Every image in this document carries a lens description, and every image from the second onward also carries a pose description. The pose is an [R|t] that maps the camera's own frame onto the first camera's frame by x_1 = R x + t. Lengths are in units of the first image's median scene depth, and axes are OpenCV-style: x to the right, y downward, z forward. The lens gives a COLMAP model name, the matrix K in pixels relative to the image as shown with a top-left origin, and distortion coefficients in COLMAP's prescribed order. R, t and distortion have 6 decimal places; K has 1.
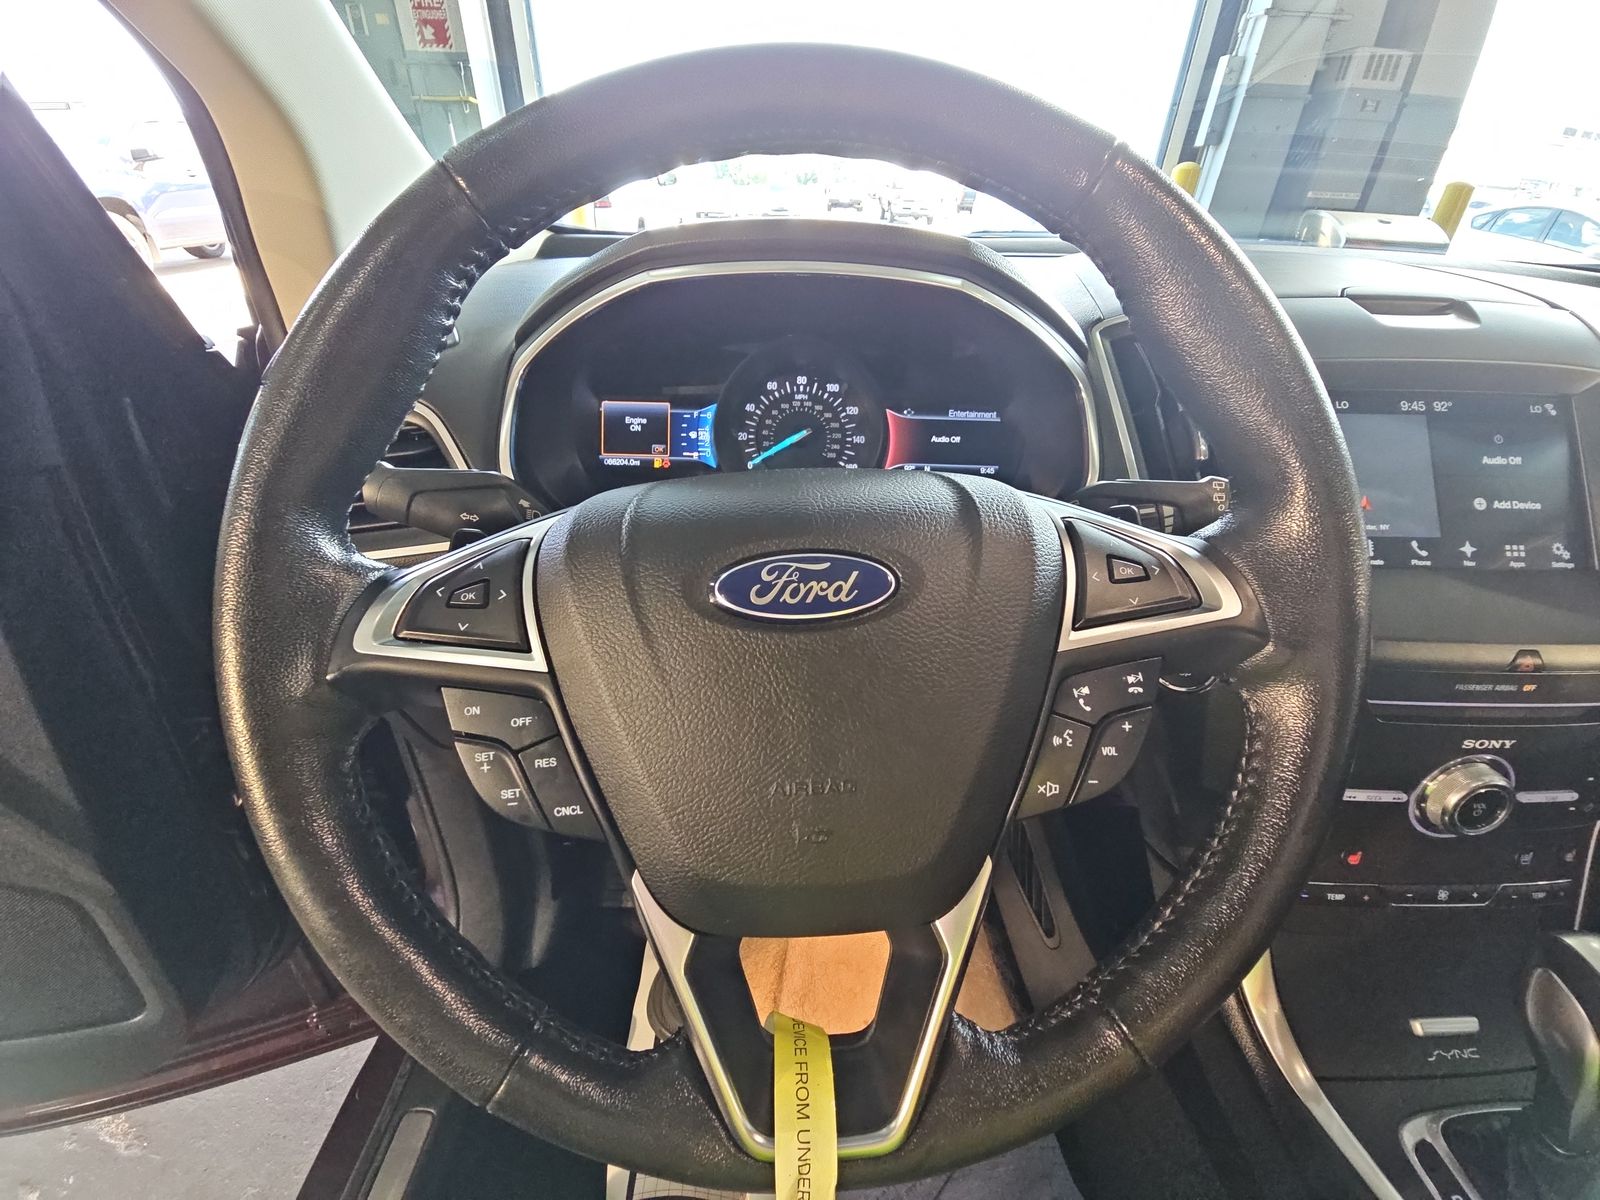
lens RADIAL K [[642.7, 0, 800.0], [0, 642.7, 600.0], [0, 0, 1]] dist [0.024636, -0.019915]
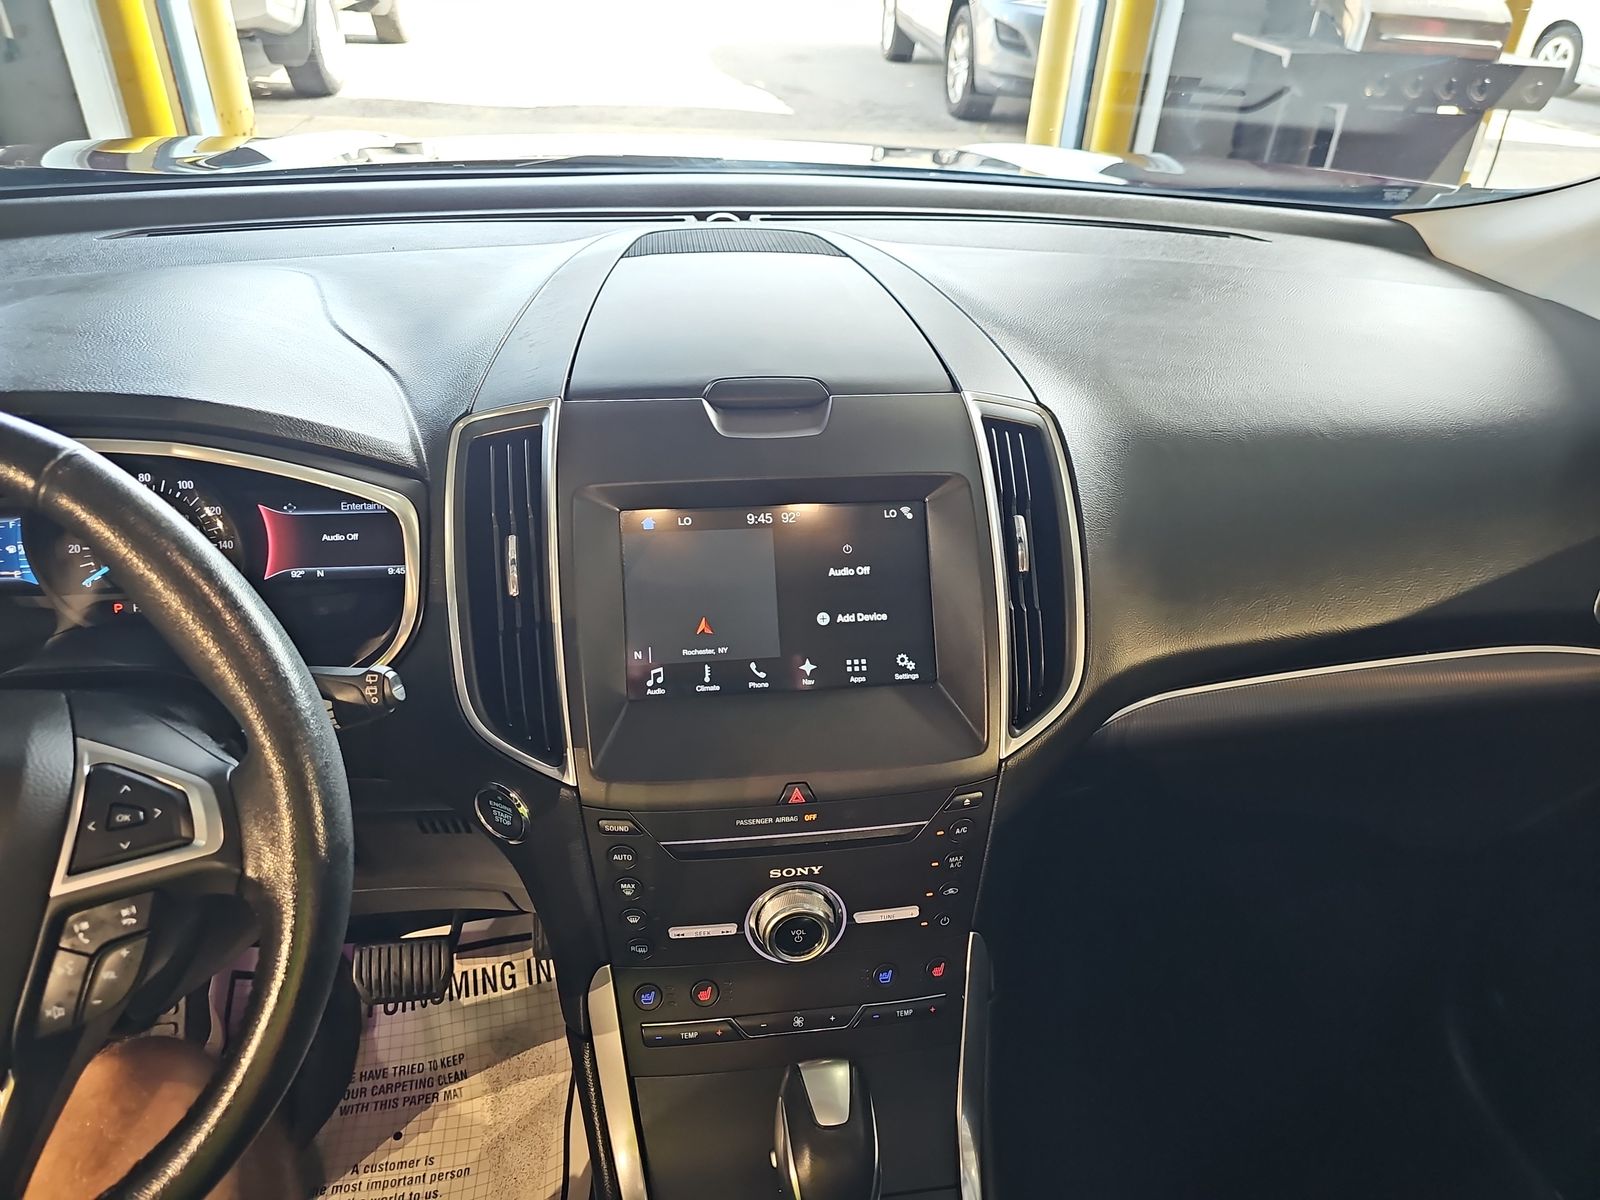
lens RADIAL K [[1035.5, 0, 798.8], [0, 1035.5, 586.2], [0, 0, 1]] dist [0.073149, -0.101952]
pose [[0.989474, -0.059261, 0.132017, 0.641082], [0.056238, 0.998065, 0.026518, -0.190824], [-0.133333, -0.018814, 0.990893, -0.436338]]
